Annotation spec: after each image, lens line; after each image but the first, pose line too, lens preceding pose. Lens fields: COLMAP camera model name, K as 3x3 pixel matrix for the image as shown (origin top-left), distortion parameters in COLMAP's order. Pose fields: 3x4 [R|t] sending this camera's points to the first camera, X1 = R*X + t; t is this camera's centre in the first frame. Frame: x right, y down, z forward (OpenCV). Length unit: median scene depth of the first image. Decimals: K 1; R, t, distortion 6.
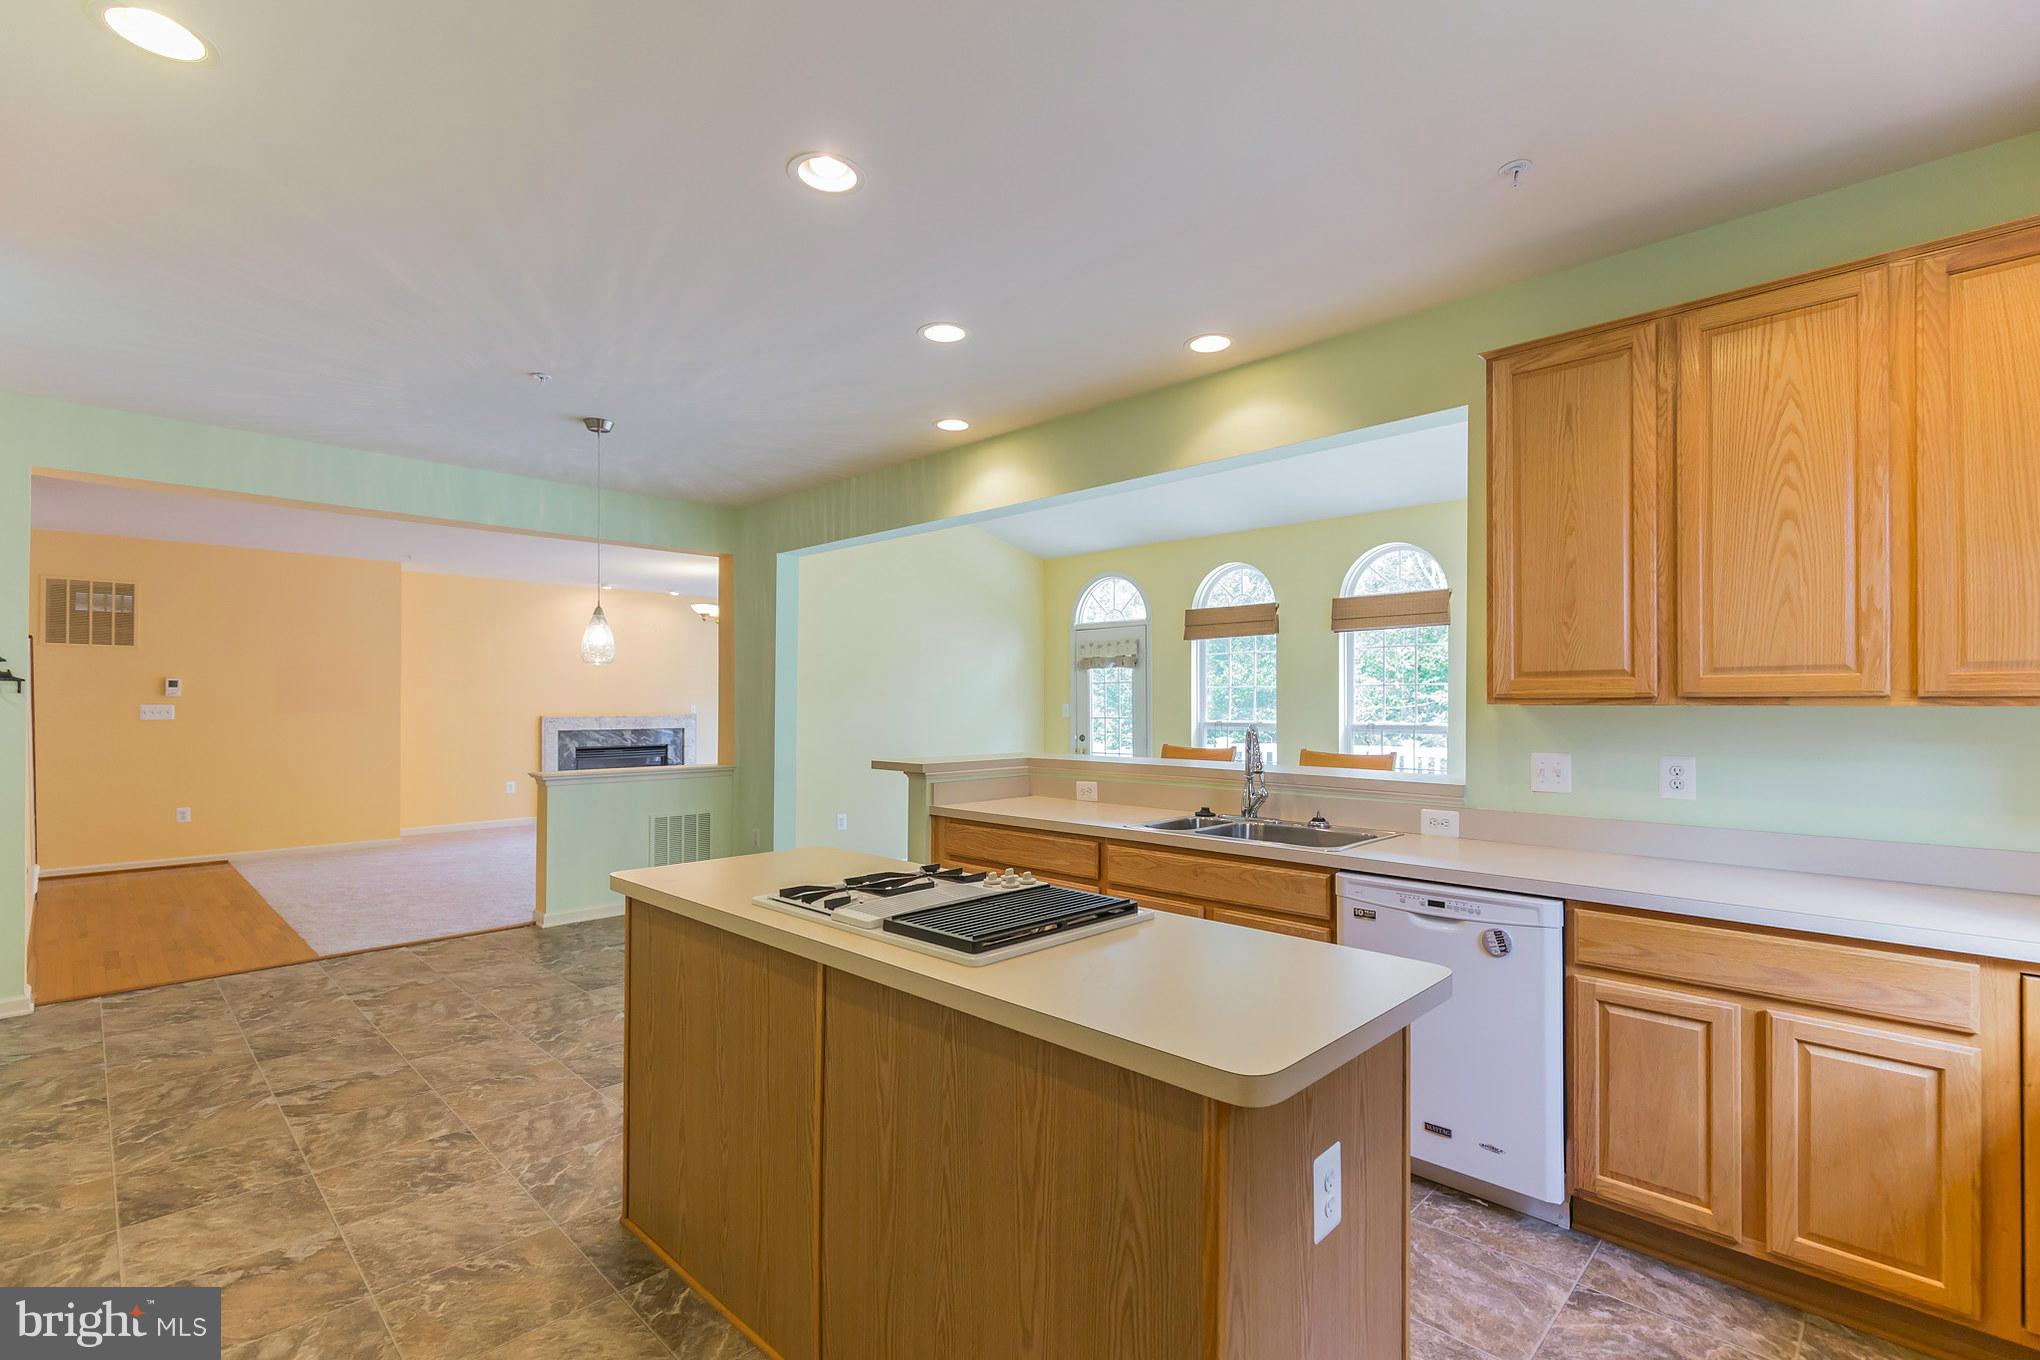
lens RADIAL K [[938.0, 0, 1022.7], [0, 938.0, 684.1], [0, 0, 1]] dist [0.019149, -0.000433]
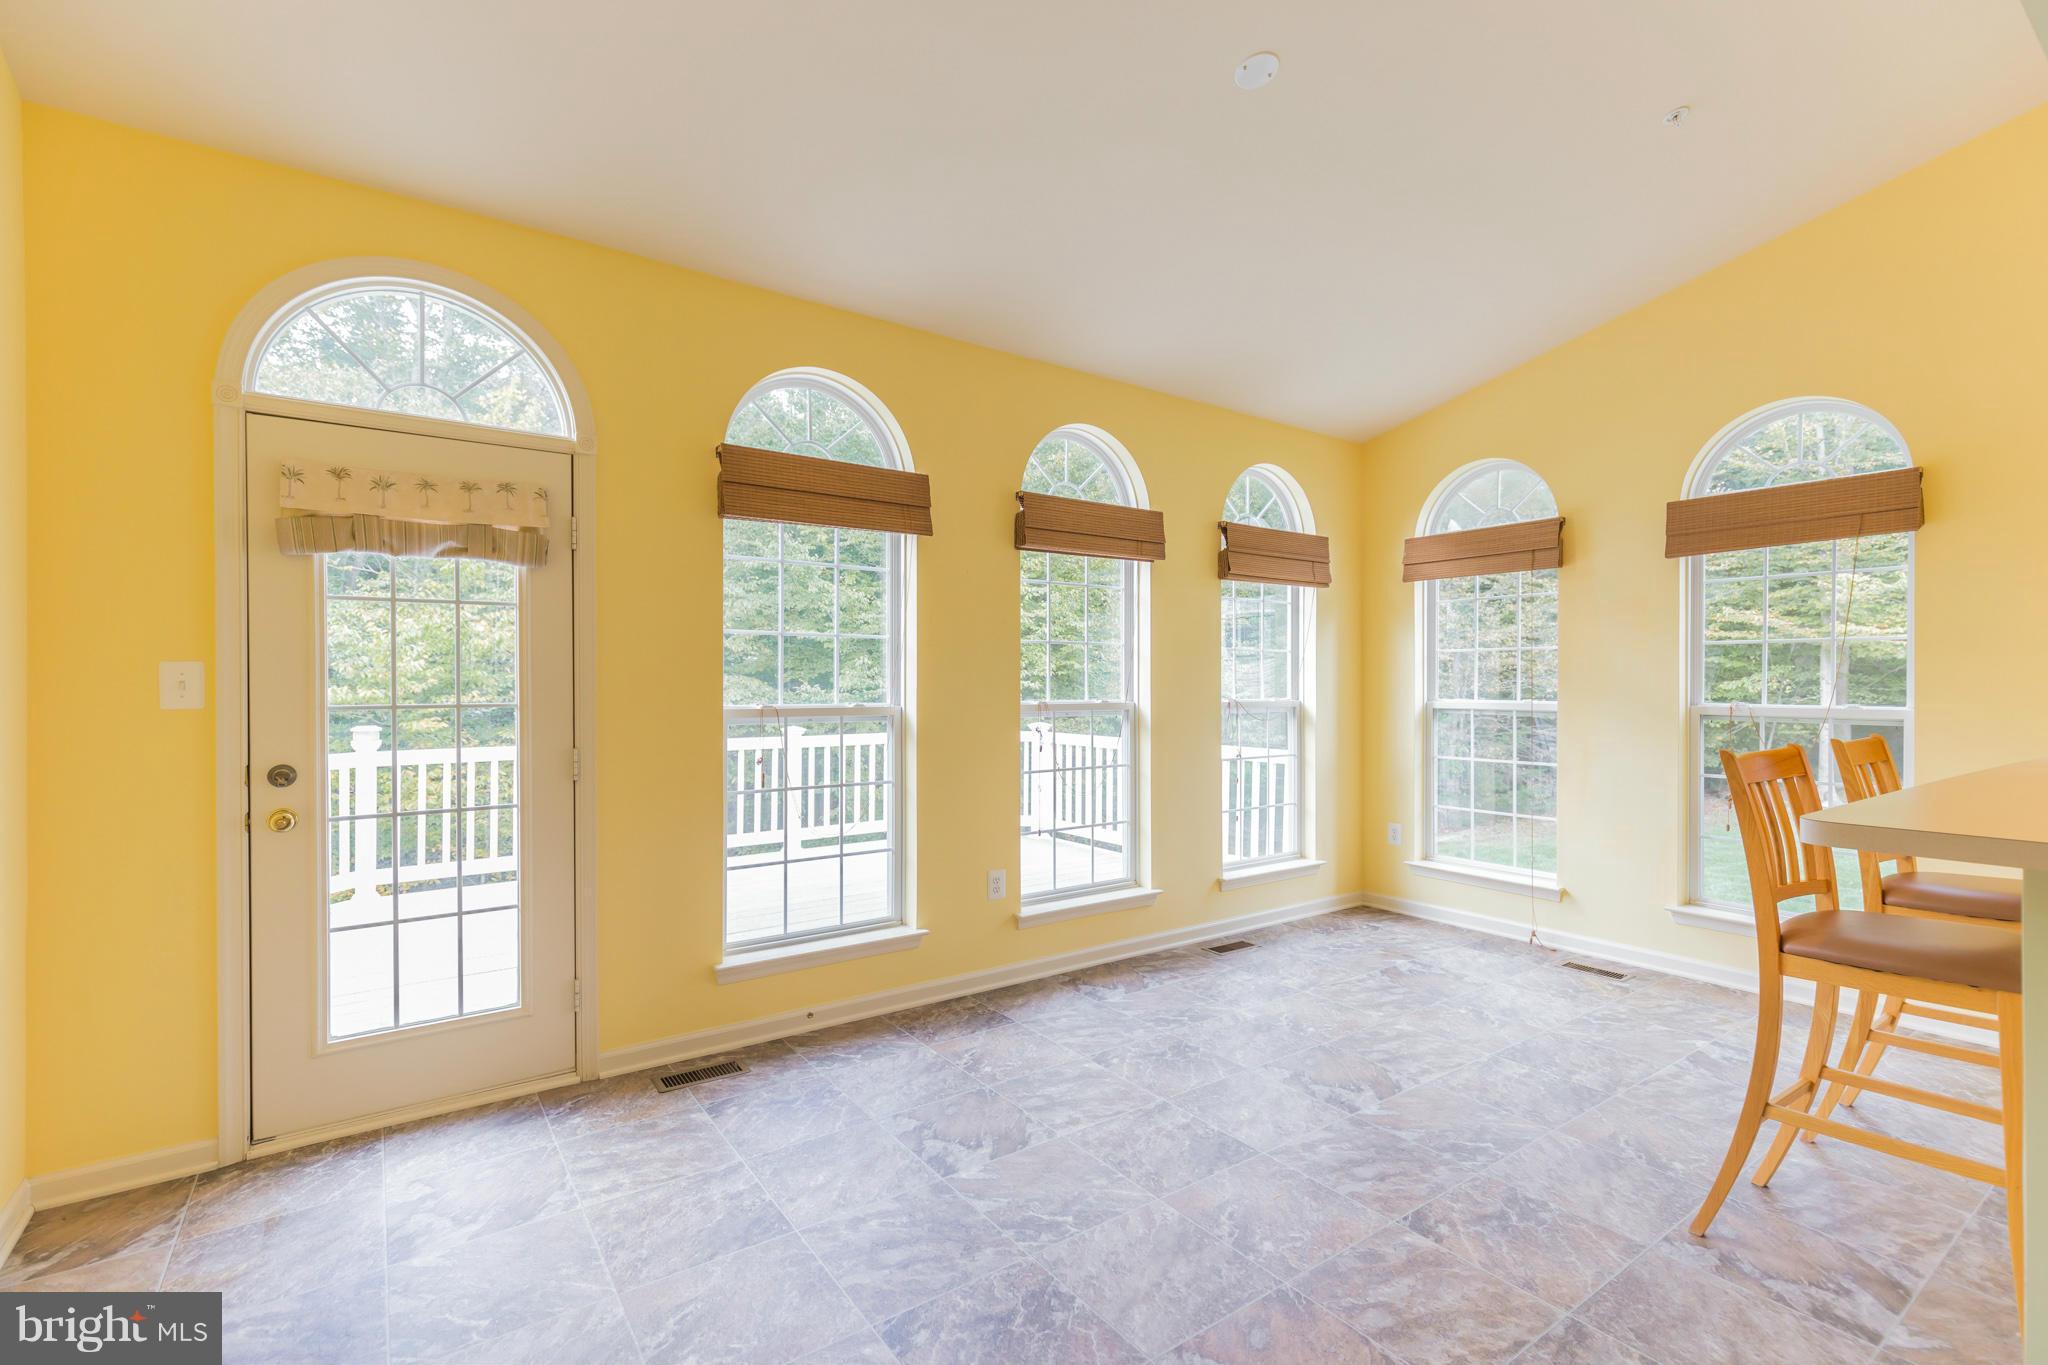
lens RADIAL K [[920.4, 0, 1023.8], [0, 920.4, 685.9], [0, 0, 1]] dist [0.008594, -0.002675]
pose [[0.175479, -0.005709, 0.984467, -0.462781], [-0.021582, 0.999721, 0.009645, 0.050752], [-0.984247, -0.022939, 0.175307, 1.777192]]
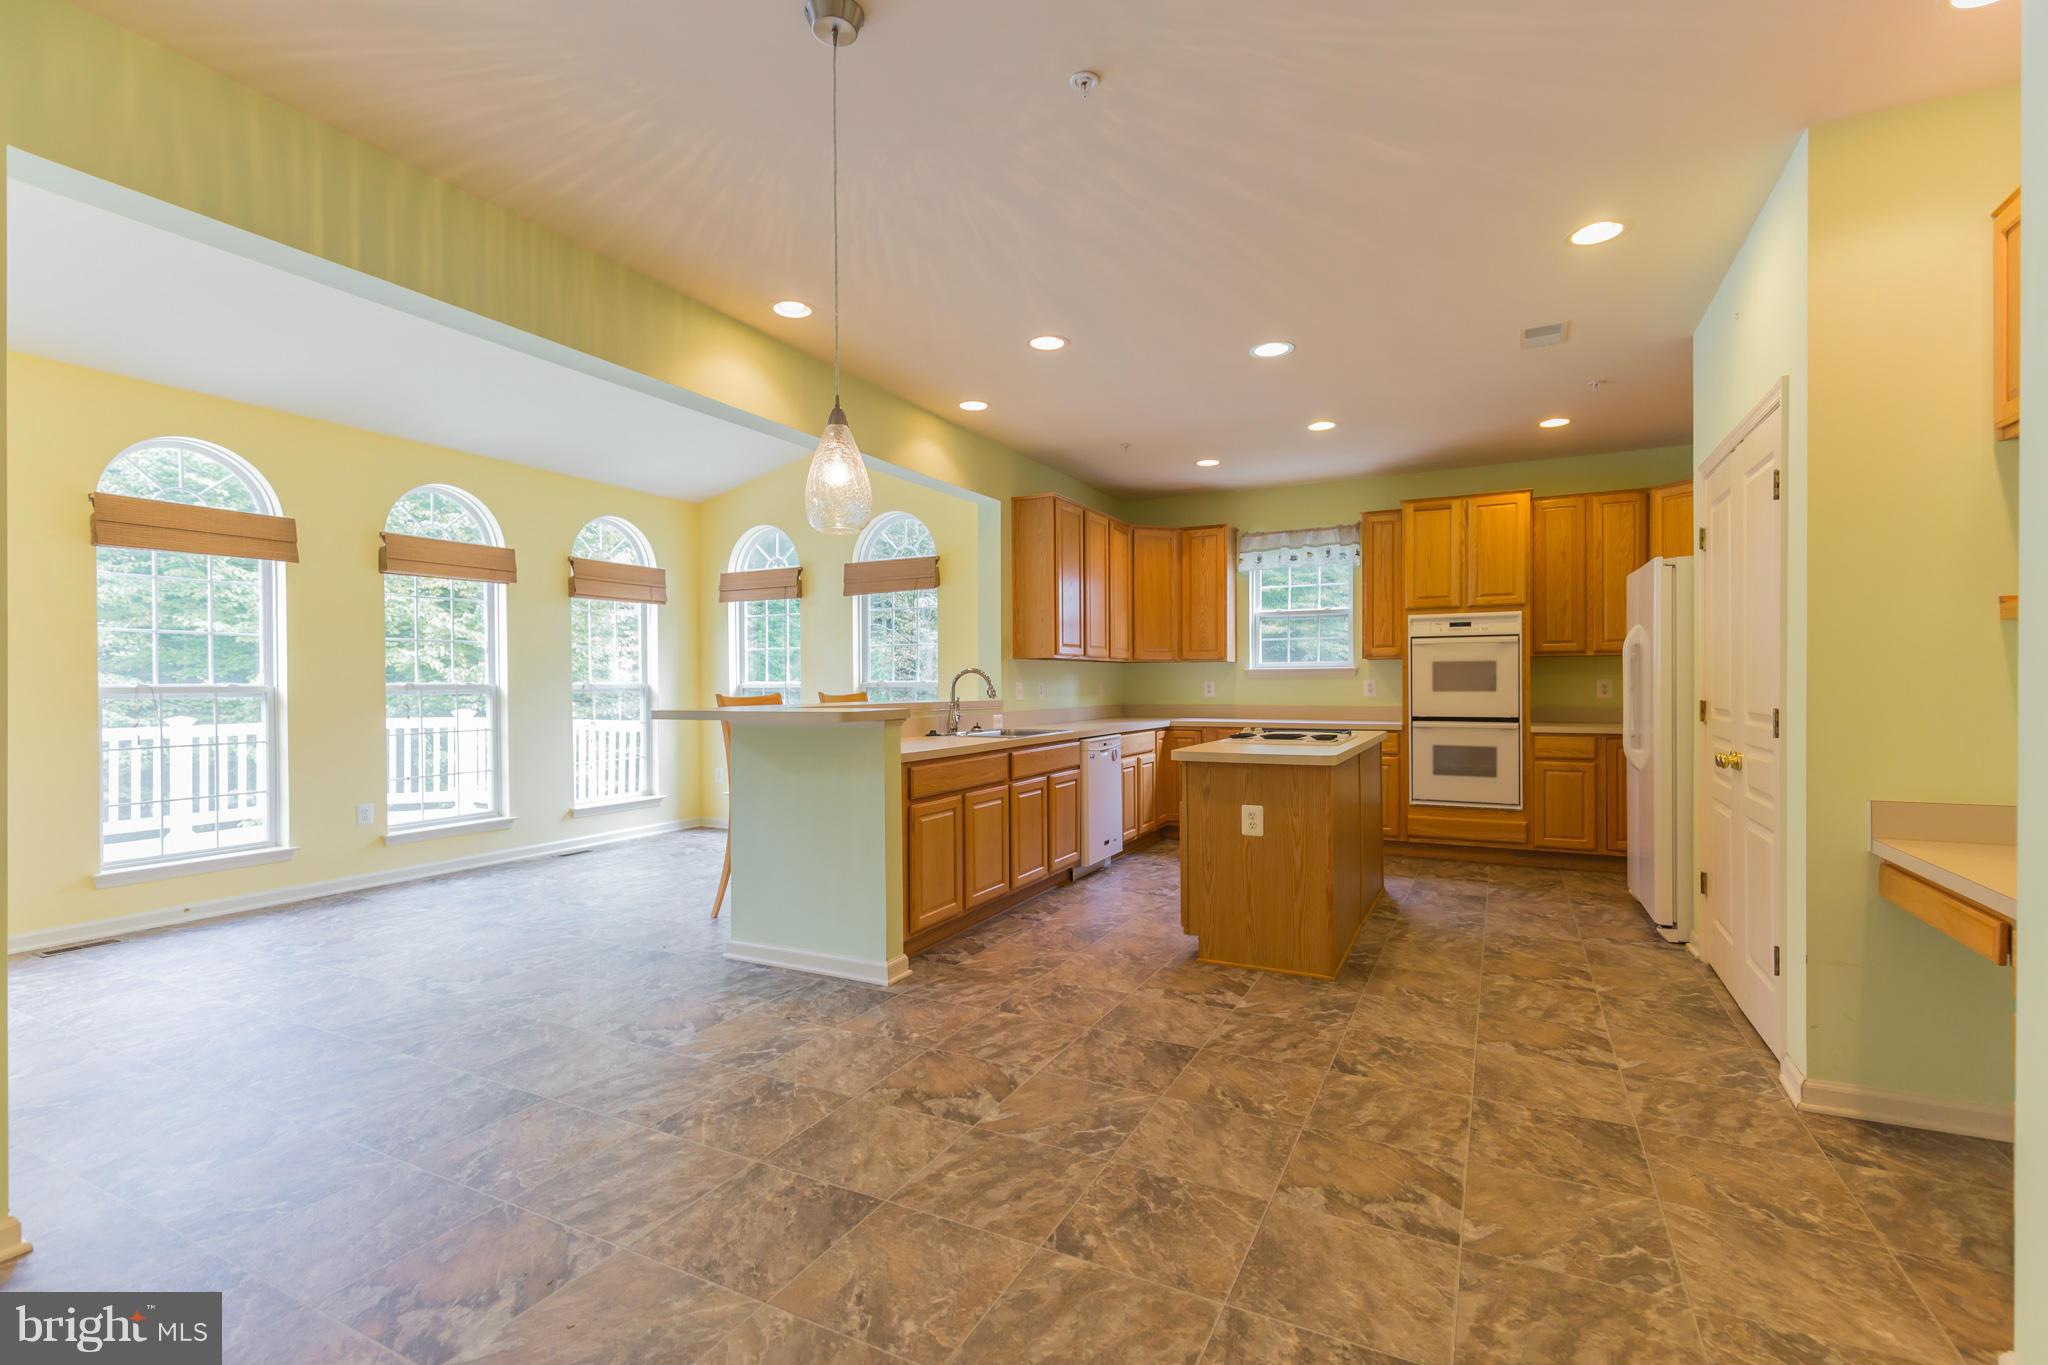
lens RADIAL K [[920.4, 0, 1021.1], [0, 920.4, 686.3], [0, 0, 1]] dist [0.008594, -0.002675]
pose [[-0.300247, -0.005103, 0.953848, -1.220667], [-0.012912, 0.999916, 0.001285, 0.071740], [-0.953774, -0.011930, -0.300288, 1.398195]]
